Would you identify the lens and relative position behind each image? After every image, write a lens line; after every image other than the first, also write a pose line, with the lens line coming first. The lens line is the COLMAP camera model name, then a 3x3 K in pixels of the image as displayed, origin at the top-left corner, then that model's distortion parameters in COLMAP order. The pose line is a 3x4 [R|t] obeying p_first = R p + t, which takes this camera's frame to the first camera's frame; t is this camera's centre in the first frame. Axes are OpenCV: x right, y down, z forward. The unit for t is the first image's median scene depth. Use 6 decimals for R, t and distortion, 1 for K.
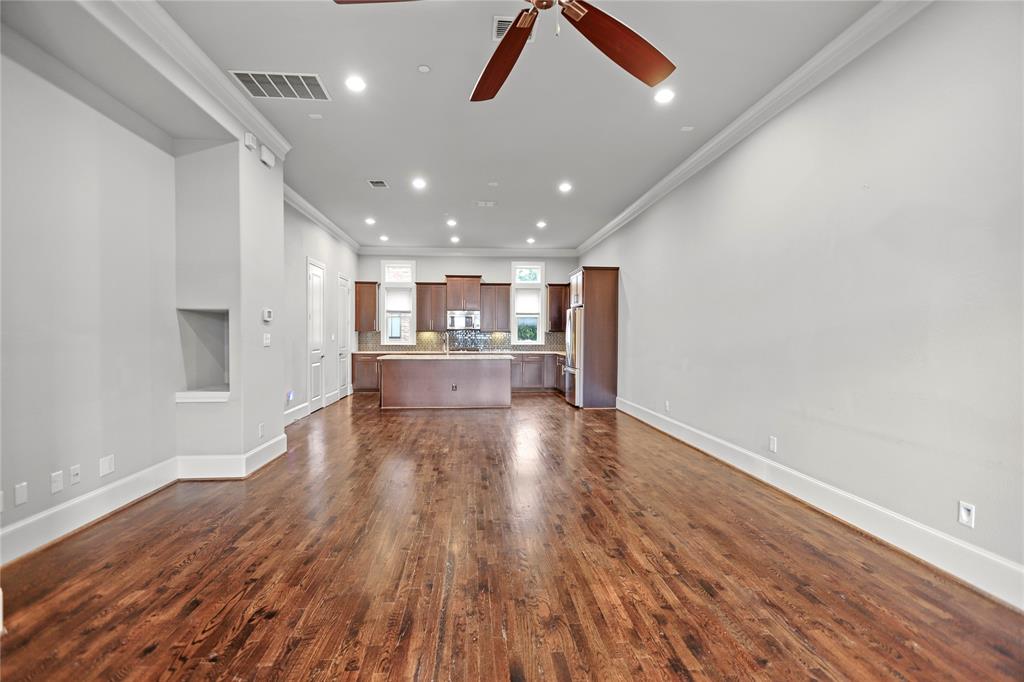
lens RADIAL K [[465.6, 0, 519.2], [0, 465.6, 343.3], [0, 0, 1]] dist [-0.001348, 0.001862]
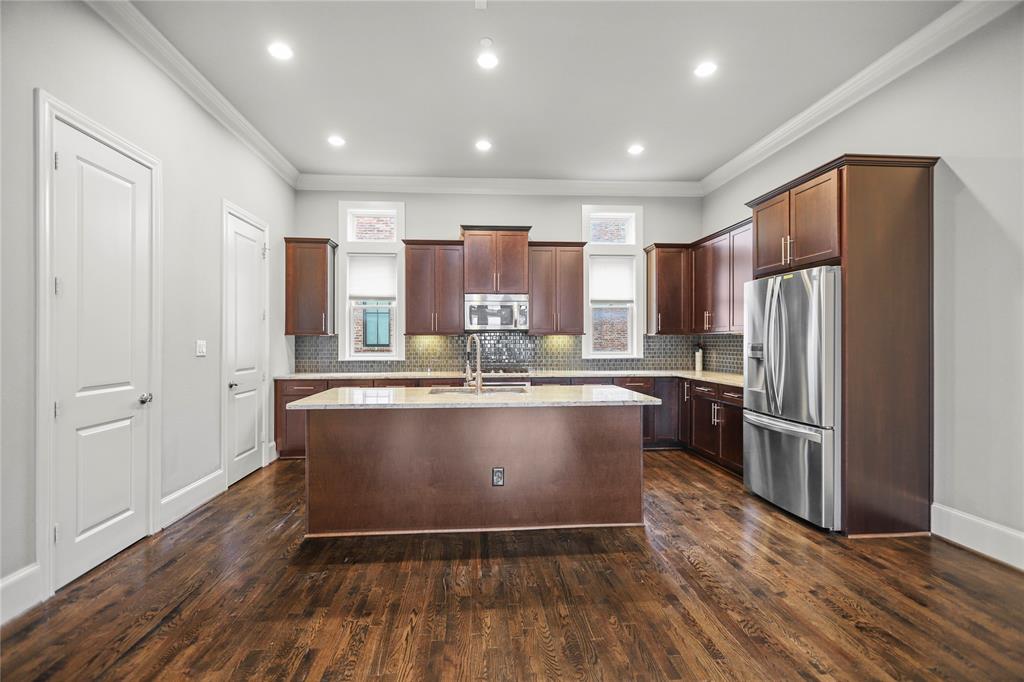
lens RADIAL K [[465.6, 0, 516.3], [0, 465.6, 340.8], [0, 0, 1]] dist [-0.001348, 0.001862]
pose [[0.999981, -0.005526, -0.002787, -0.104293], [0.005472, 0.999809, -0.018753, -0.009127], [0.002890, 0.018737, 0.999820, 0.524292]]
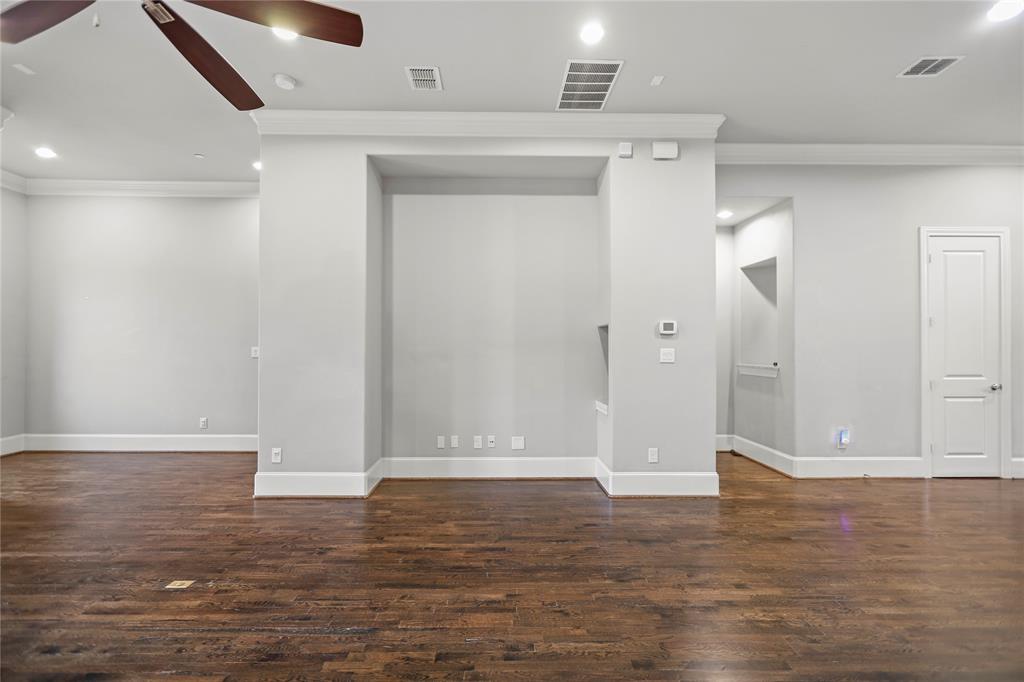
lens RADIAL K [[465.6, 0, 498.8], [0, 465.6, 343.7], [0, 0, 1]] dist [-0.001348, 0.001862]
pose [[-0.097996, -0.012152, -0.995113, 0.178044], [-0.020393, 0.999740, -0.010201, -0.006940], [0.994978, 0.019294, -0.098218, 0.370438]]
